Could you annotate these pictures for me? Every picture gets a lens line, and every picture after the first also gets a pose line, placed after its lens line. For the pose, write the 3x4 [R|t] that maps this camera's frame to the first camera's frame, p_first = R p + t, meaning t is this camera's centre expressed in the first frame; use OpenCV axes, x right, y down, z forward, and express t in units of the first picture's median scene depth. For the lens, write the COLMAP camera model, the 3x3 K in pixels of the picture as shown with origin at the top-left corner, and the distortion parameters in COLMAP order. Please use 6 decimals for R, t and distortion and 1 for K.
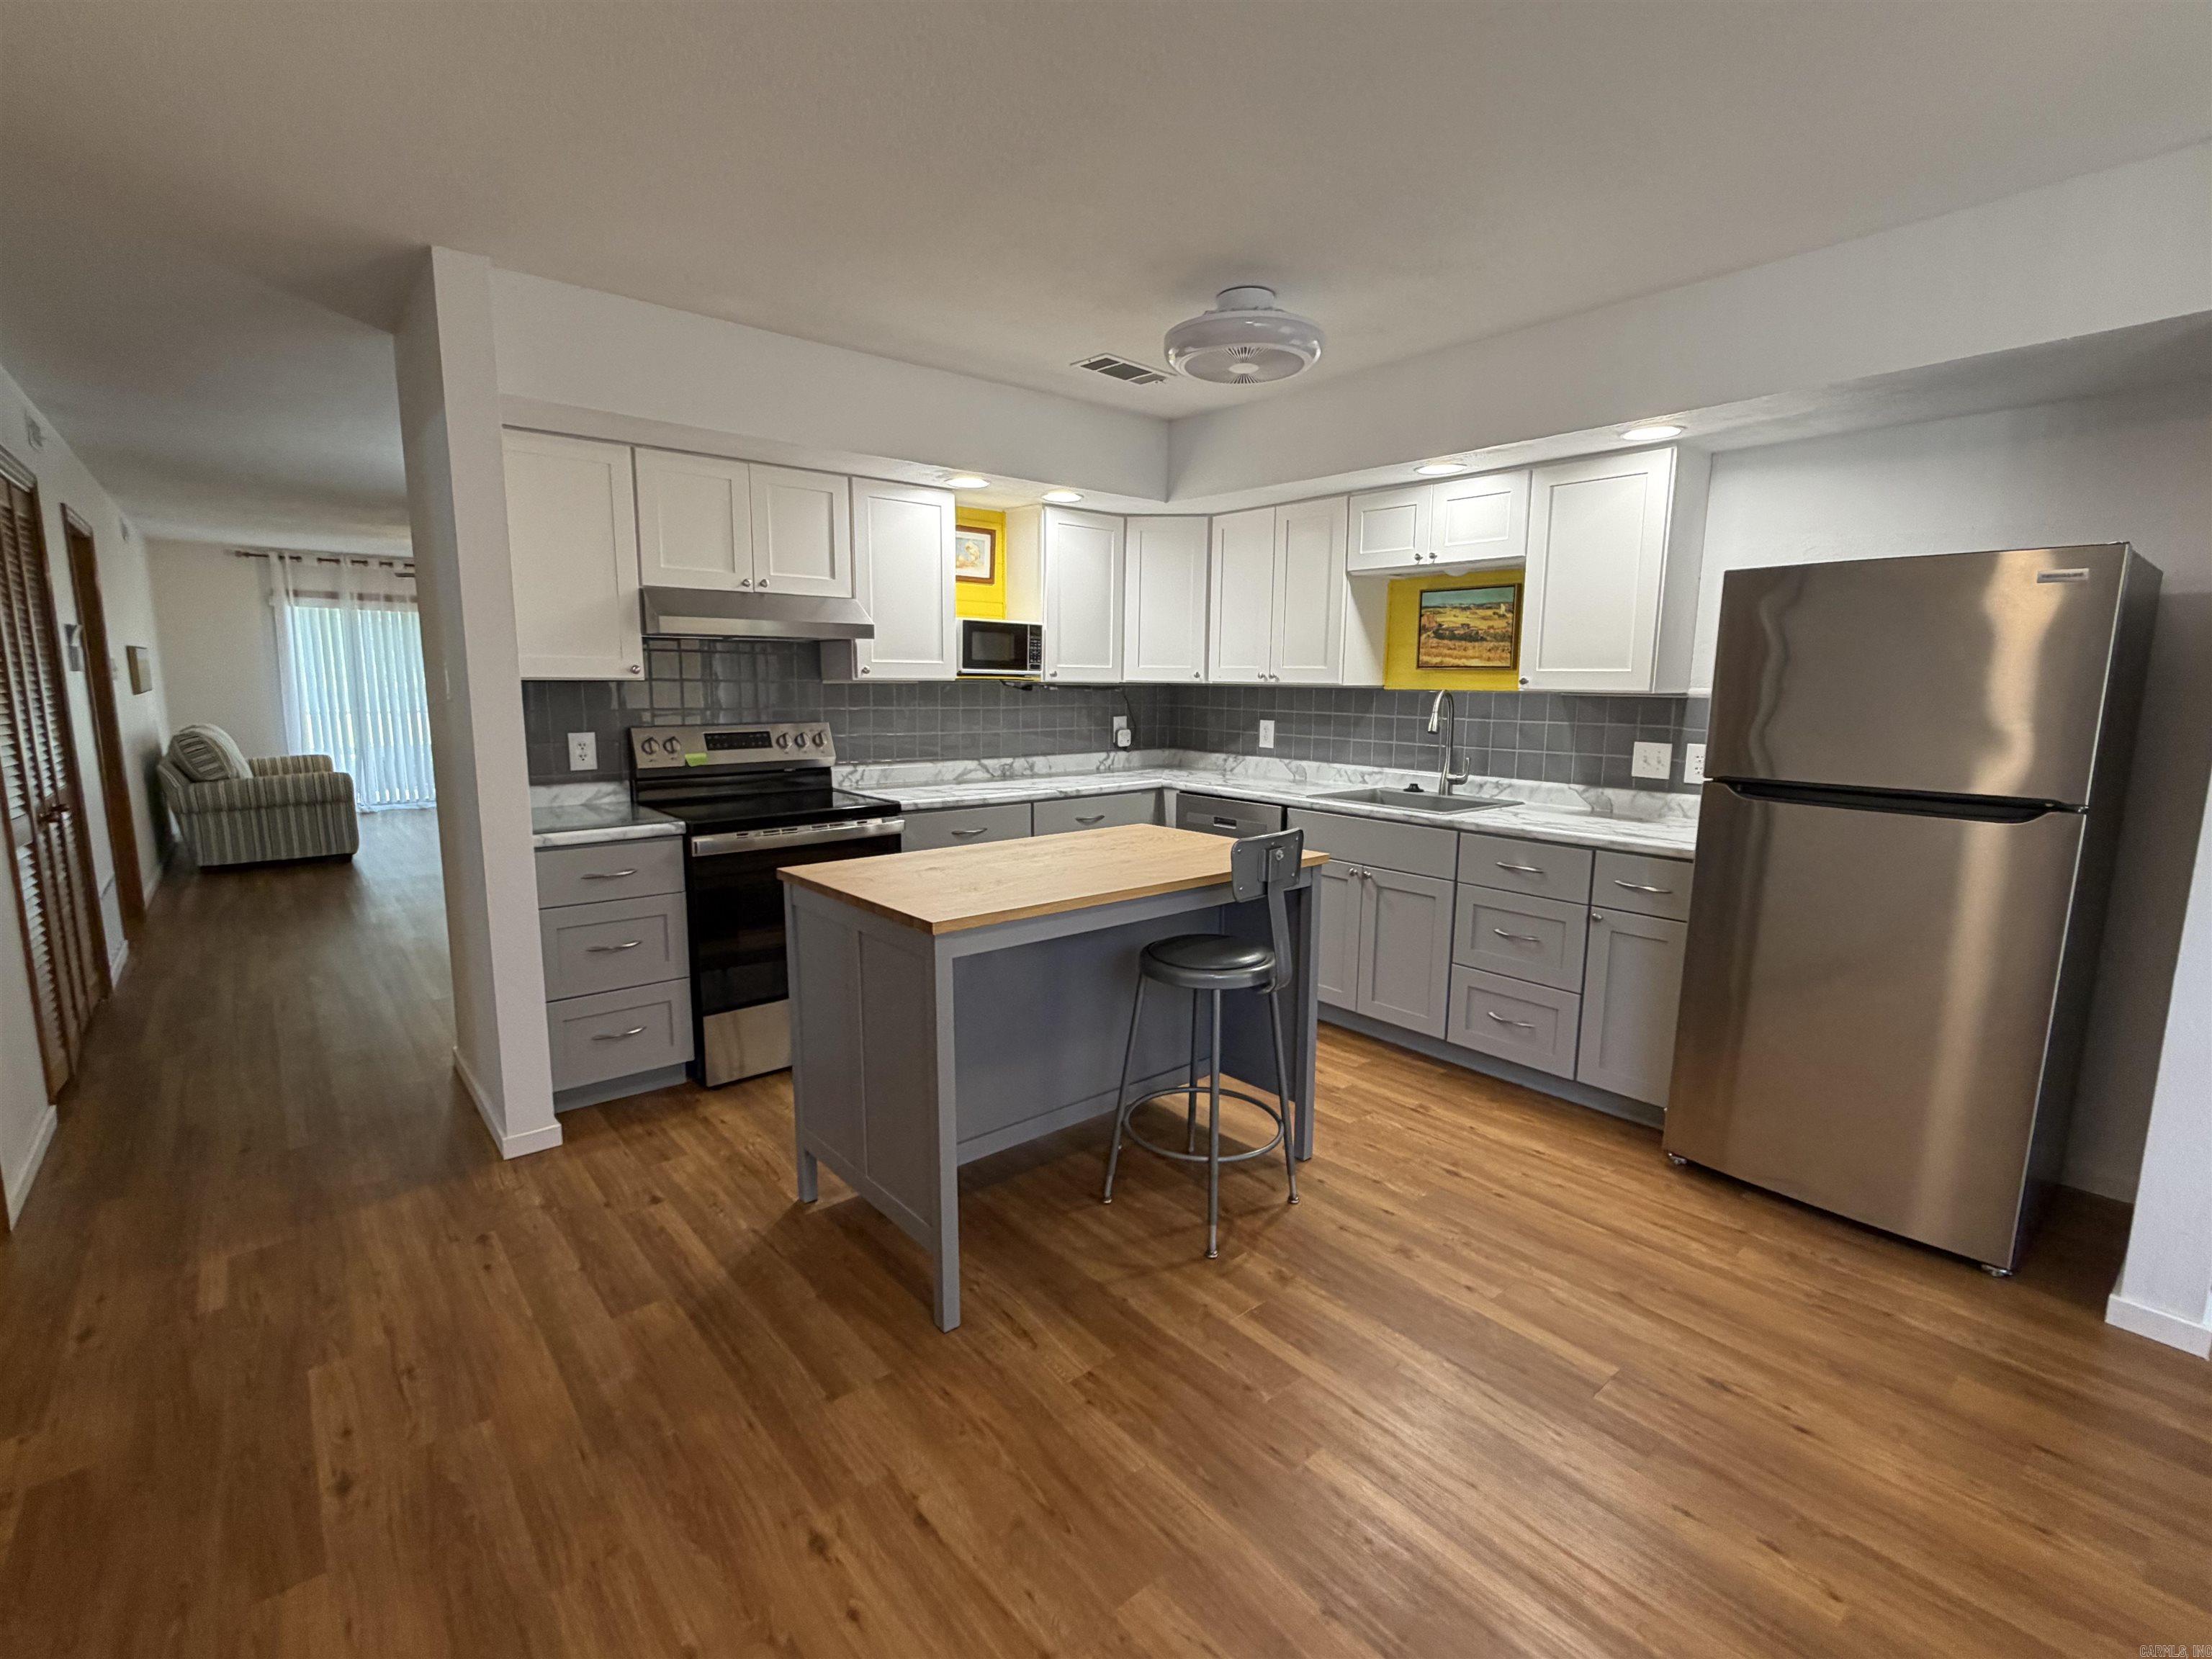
lens RADIAL K [[1004.3, 0, 1106.0], [0, 1004.3, 829.5], [0, 0, 1]] dist [0.000629, 0.001244]
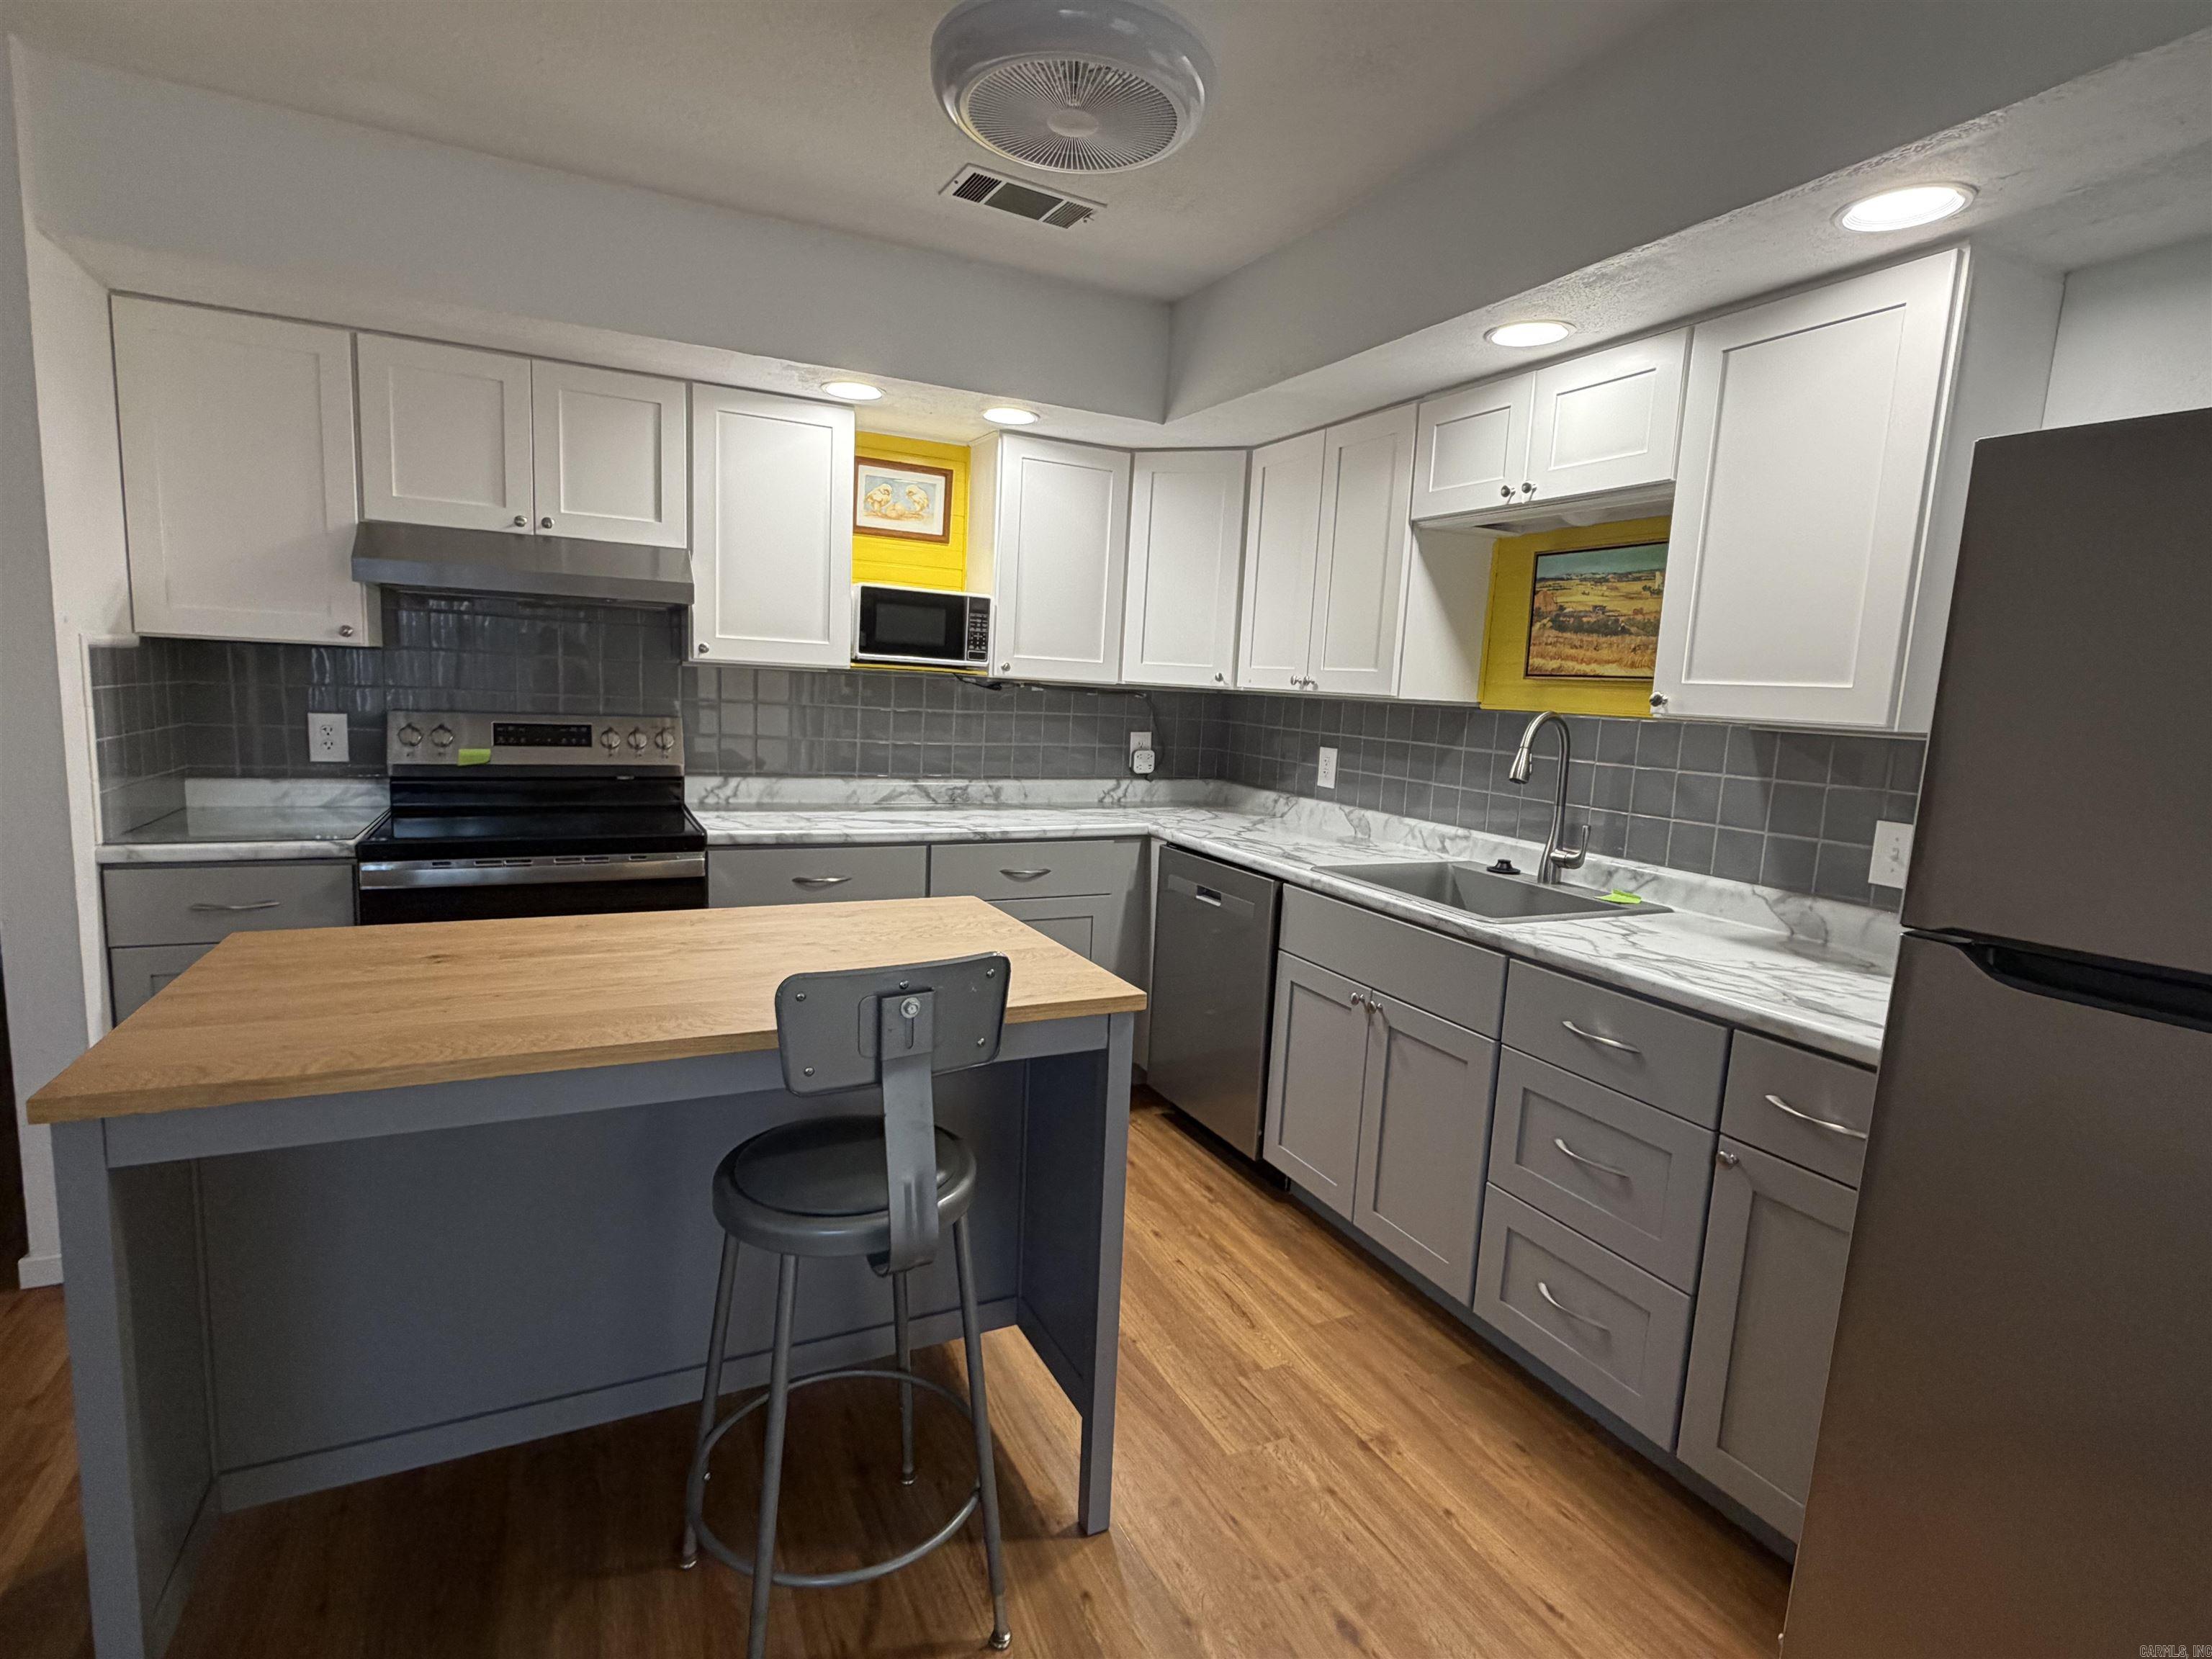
lens RADIAL K [[1091.8, 0, 1097.6], [0, 1091.8, 829.6], [0, 0, 1]] dist [0.002462, -0.000032]
pose [[0.969000, 0.072054, -0.236321, 0.227987], [-0.077476, 0.996900, -0.013727, -0.036867], [0.234599, 0.031610, 0.971578, 0.288466]]
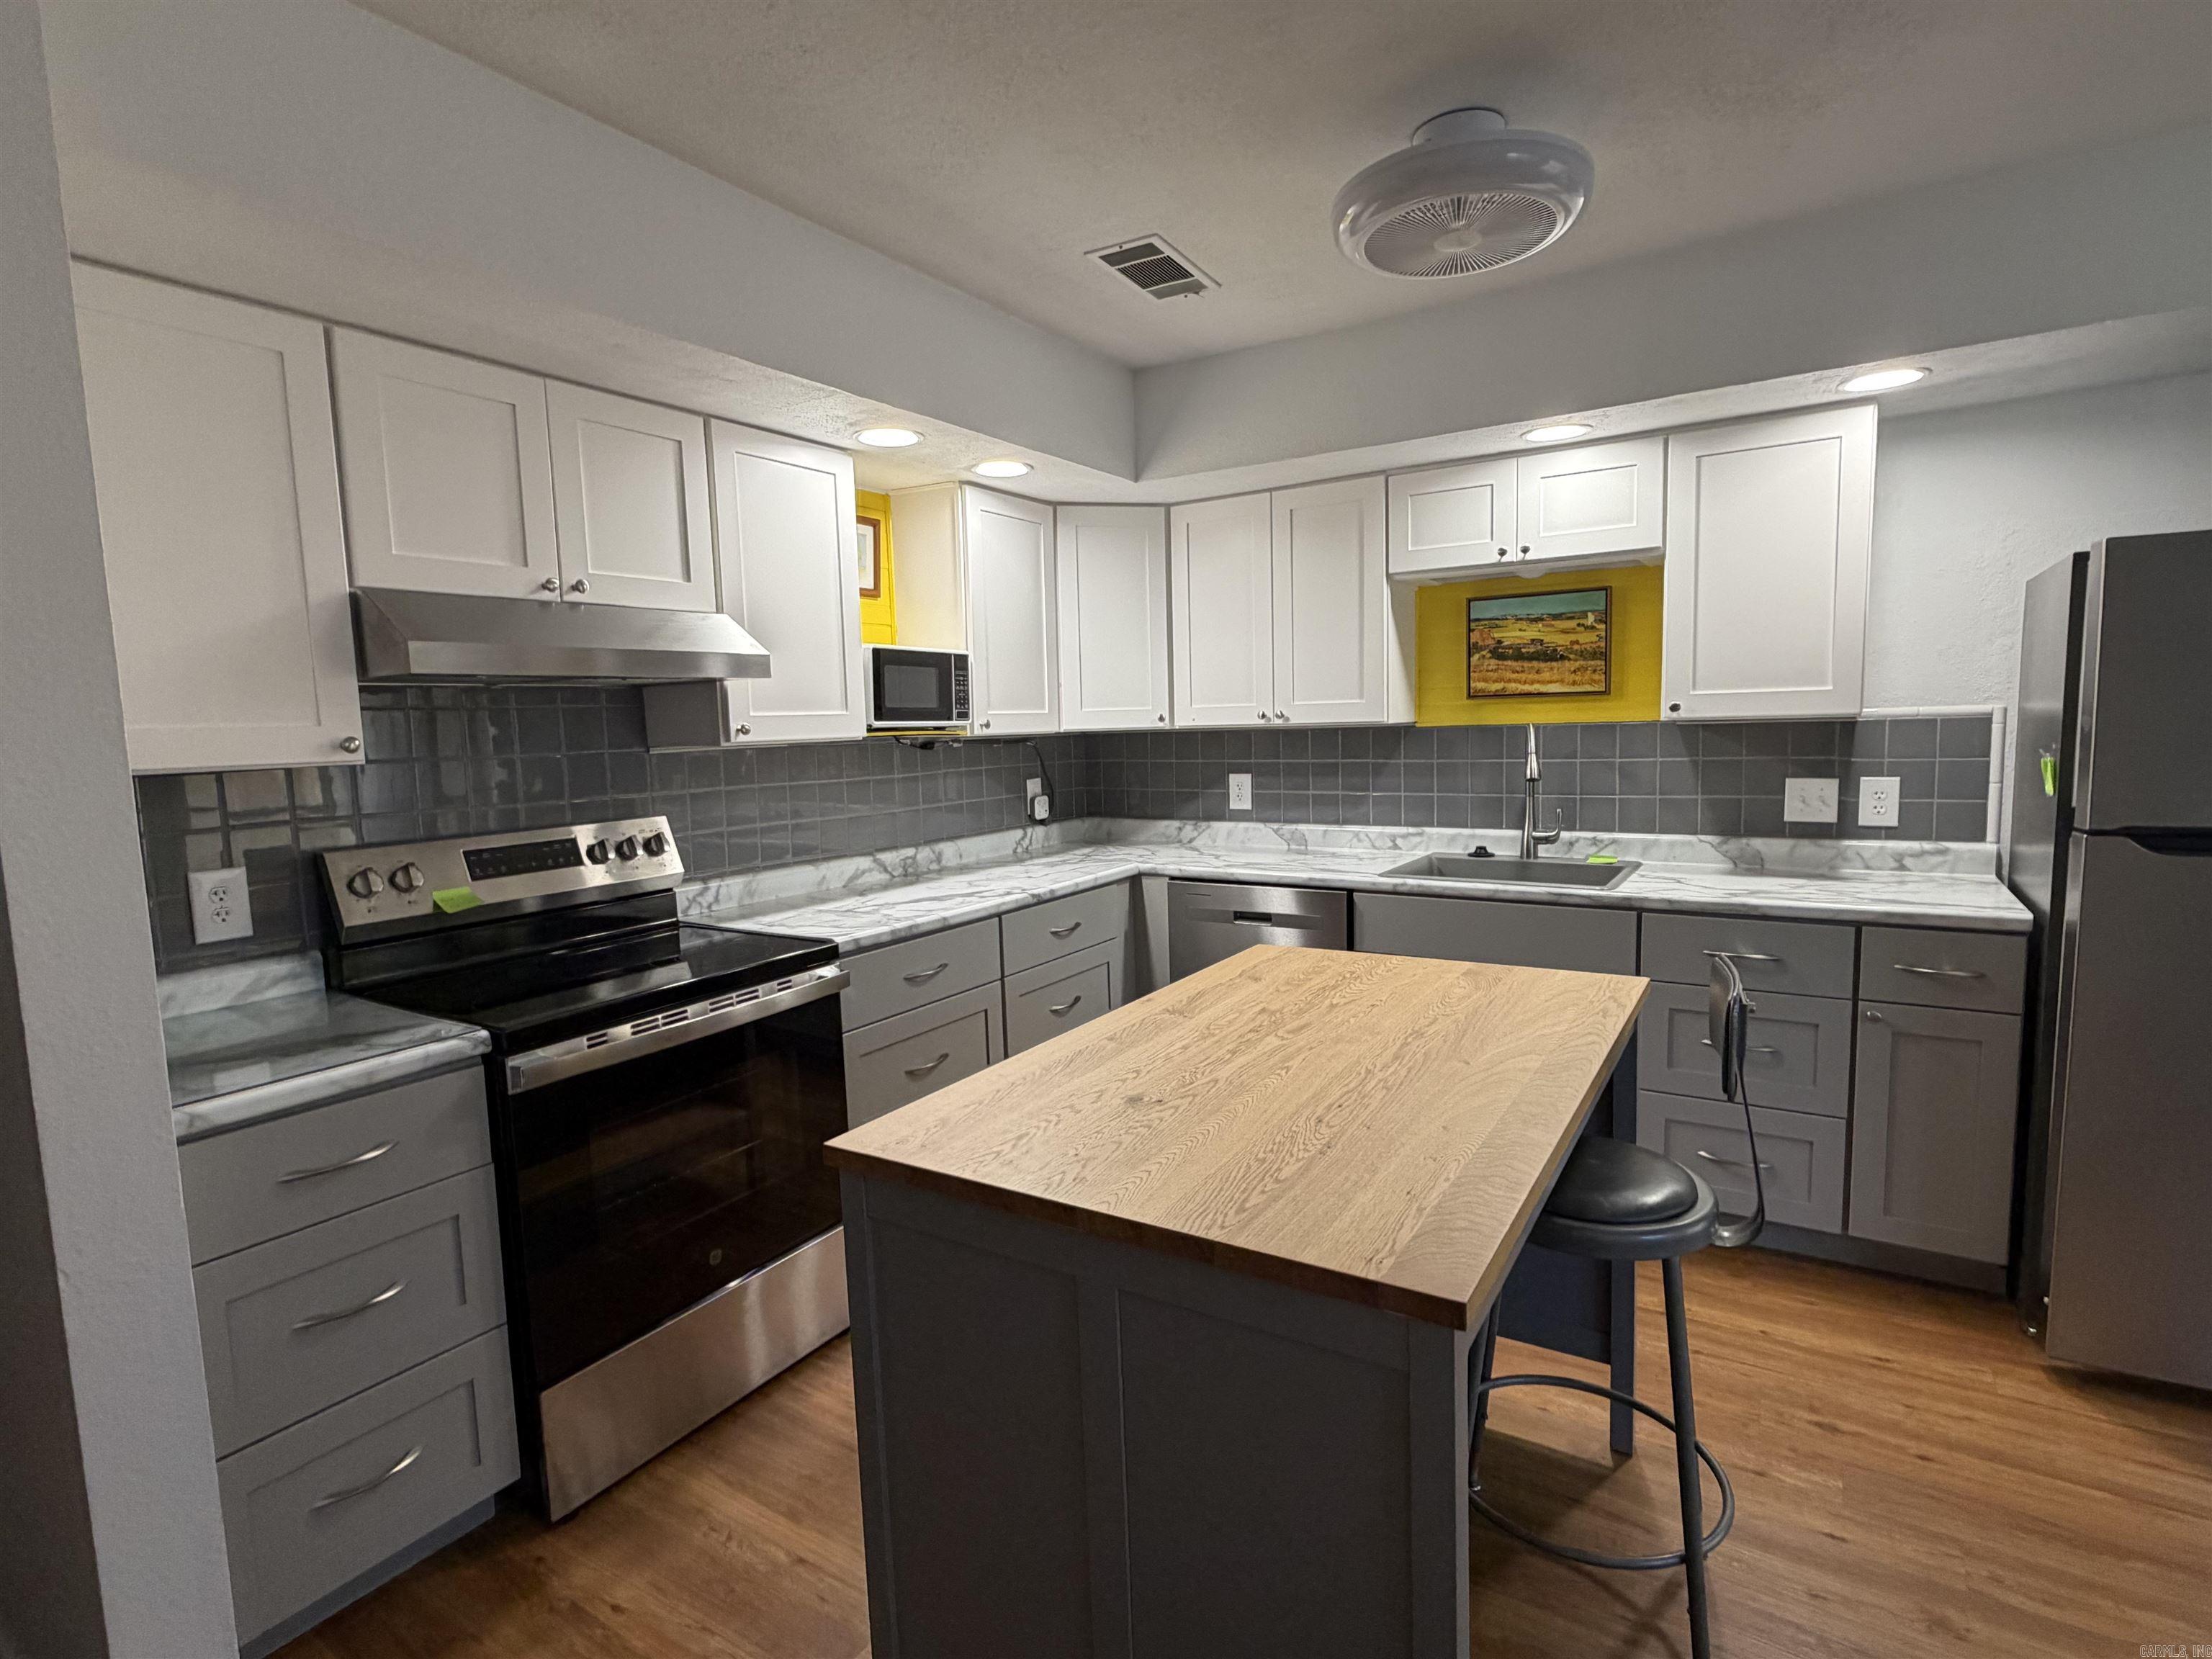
lens RADIAL K [[1090.9, 0, 1108.4], [0, 1090.9, 832.7], [0, 0, 1]] dist [0.002679, 0.000493]
pose [[0.955747, -0.068075, 0.286205, -0.213526], [0.082591, 0.995822, -0.038941, -0.048704], [-0.282359, 0.060855, 0.957377, 0.286998]]
